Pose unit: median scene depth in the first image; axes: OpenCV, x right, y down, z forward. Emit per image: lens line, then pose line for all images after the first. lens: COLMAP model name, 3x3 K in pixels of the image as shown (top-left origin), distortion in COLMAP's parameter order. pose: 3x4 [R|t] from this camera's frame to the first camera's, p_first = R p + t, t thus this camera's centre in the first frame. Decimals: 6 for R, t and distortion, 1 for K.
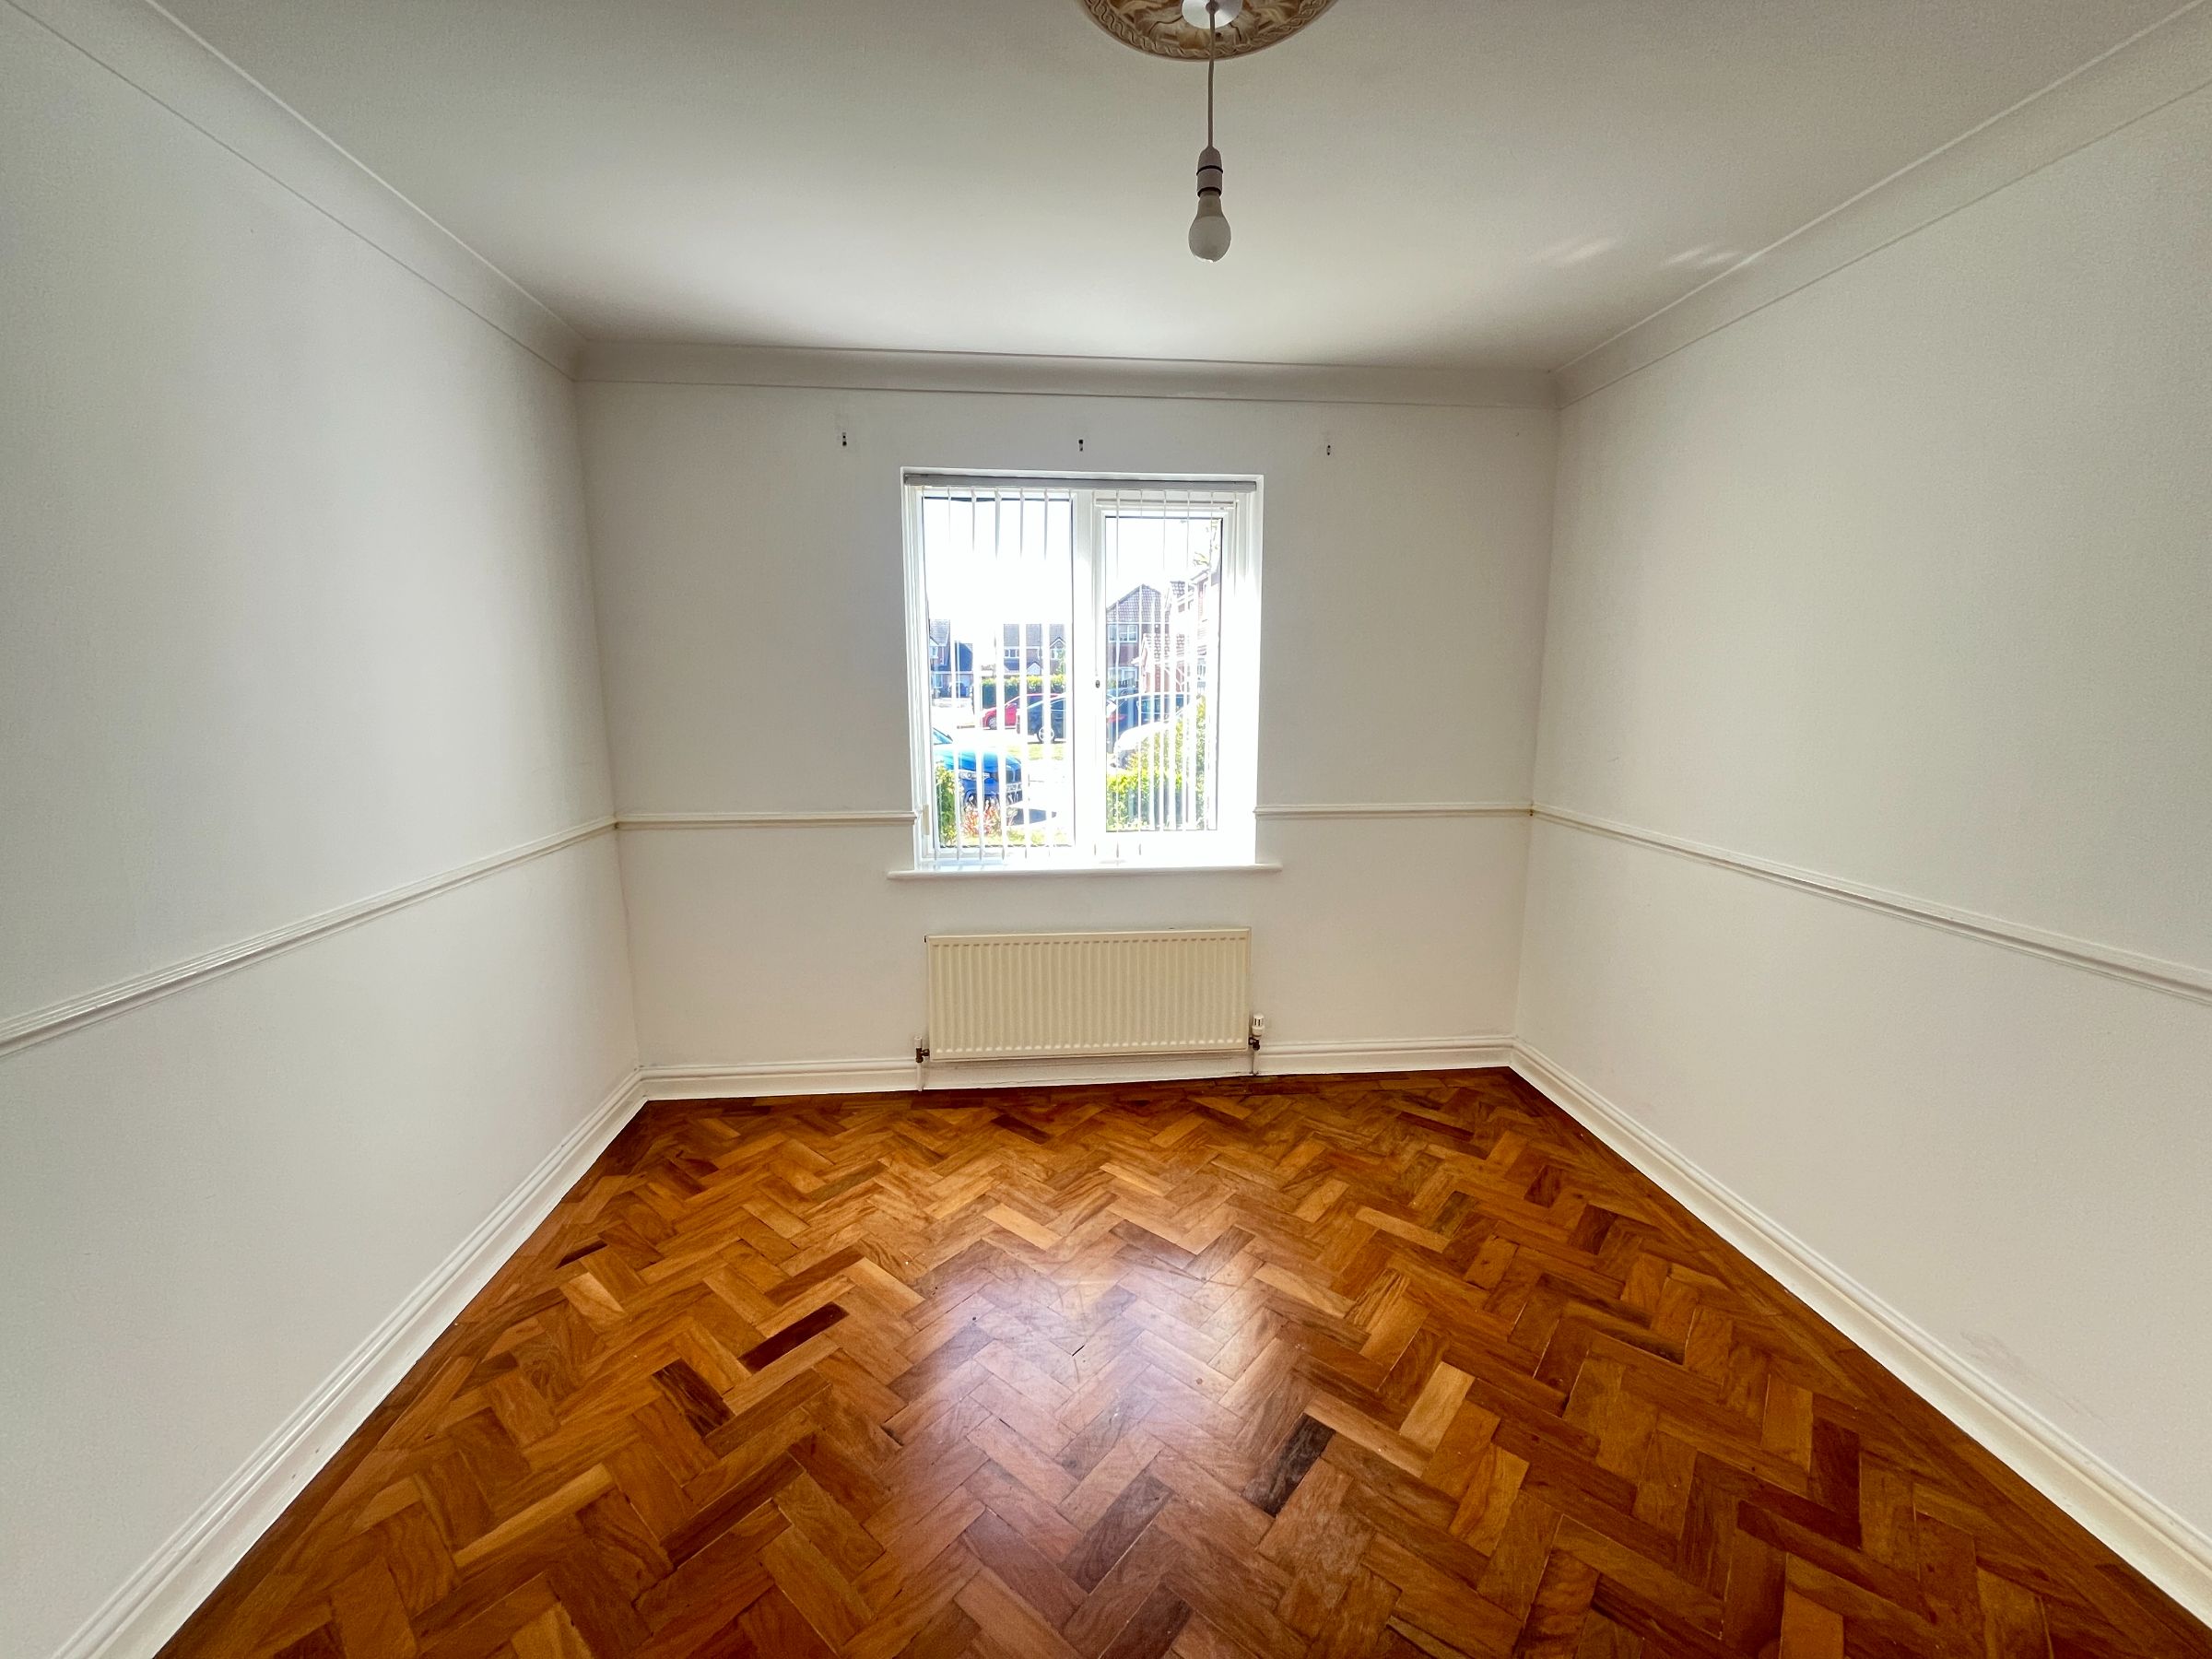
lens RADIAL K [[890.1, 0, 1106.0], [0, 890.1, 829.5], [0, 0, 1]] dist [-0.002929, -0.000234]
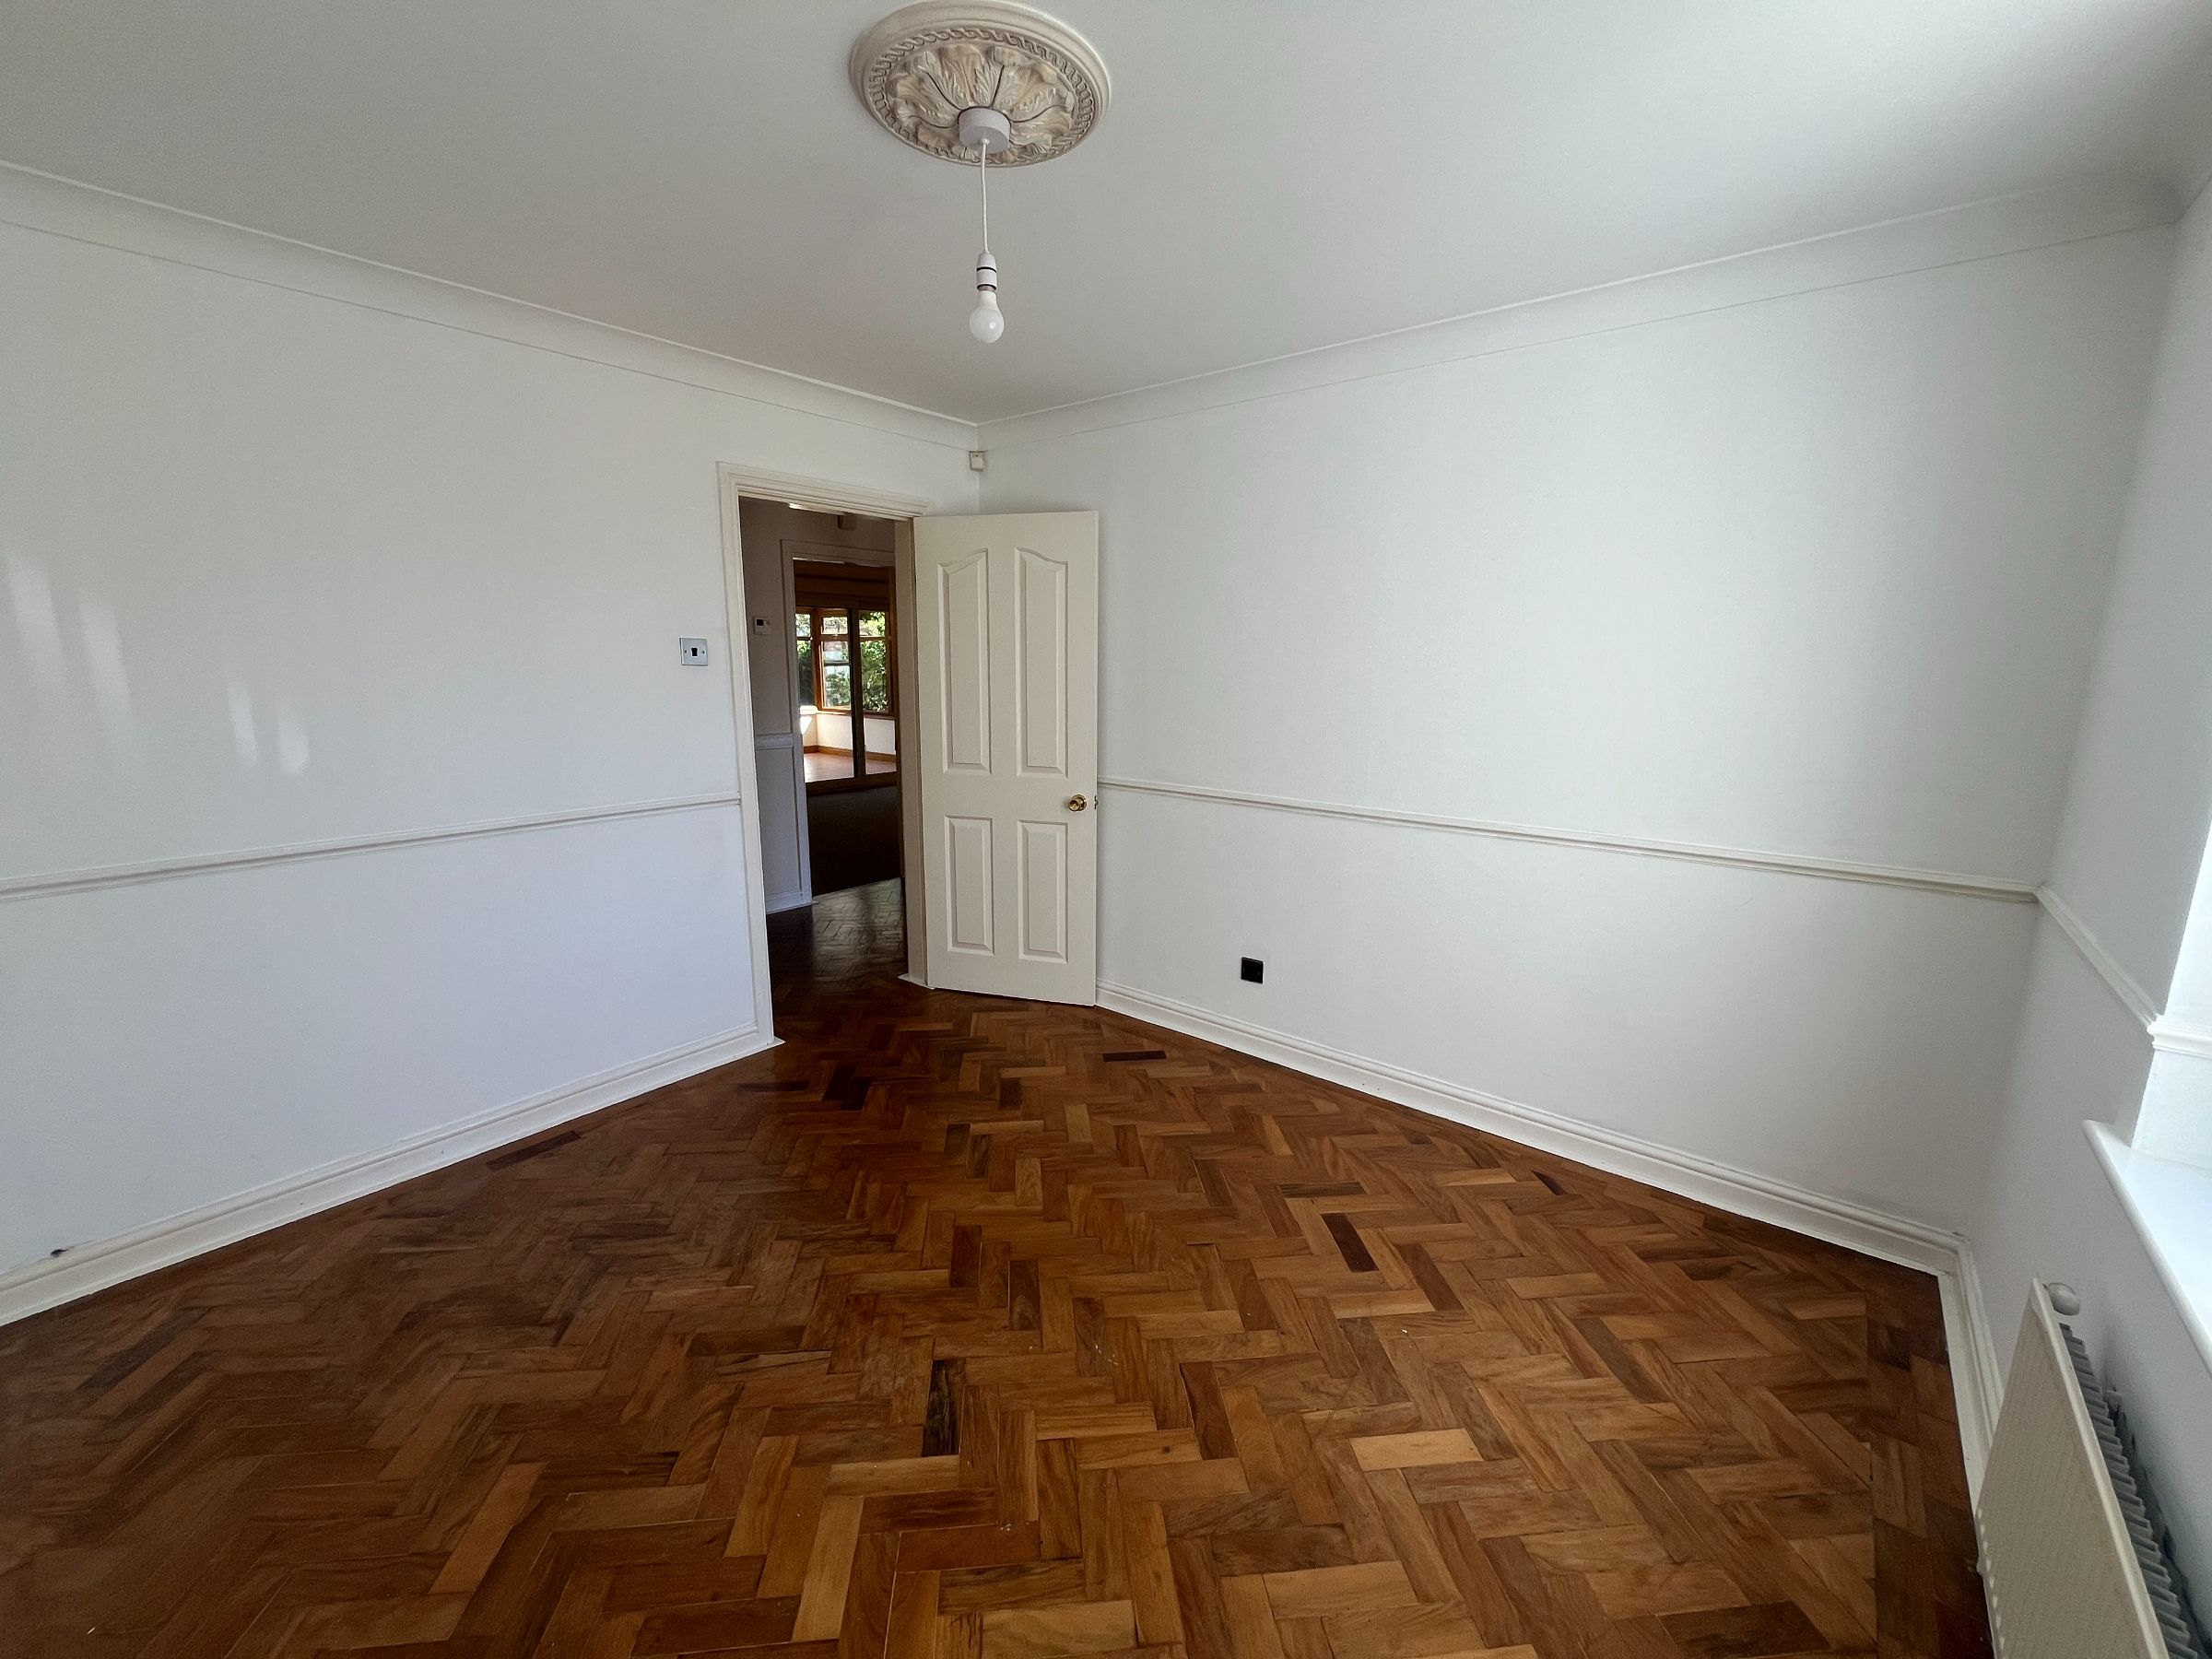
lens RADIAL K [[890.1, 0, 1106.0], [0, 890.1, 829.5], [0, 0, 1]] dist [-0.002929, -0.000234]
pose [[-0.699938, 0.130157, -0.702243, 0.662988], [-0.126431, 0.945145, 0.301193, -0.268291], [0.702924, 0.299601, -0.645087, 1.459343]]
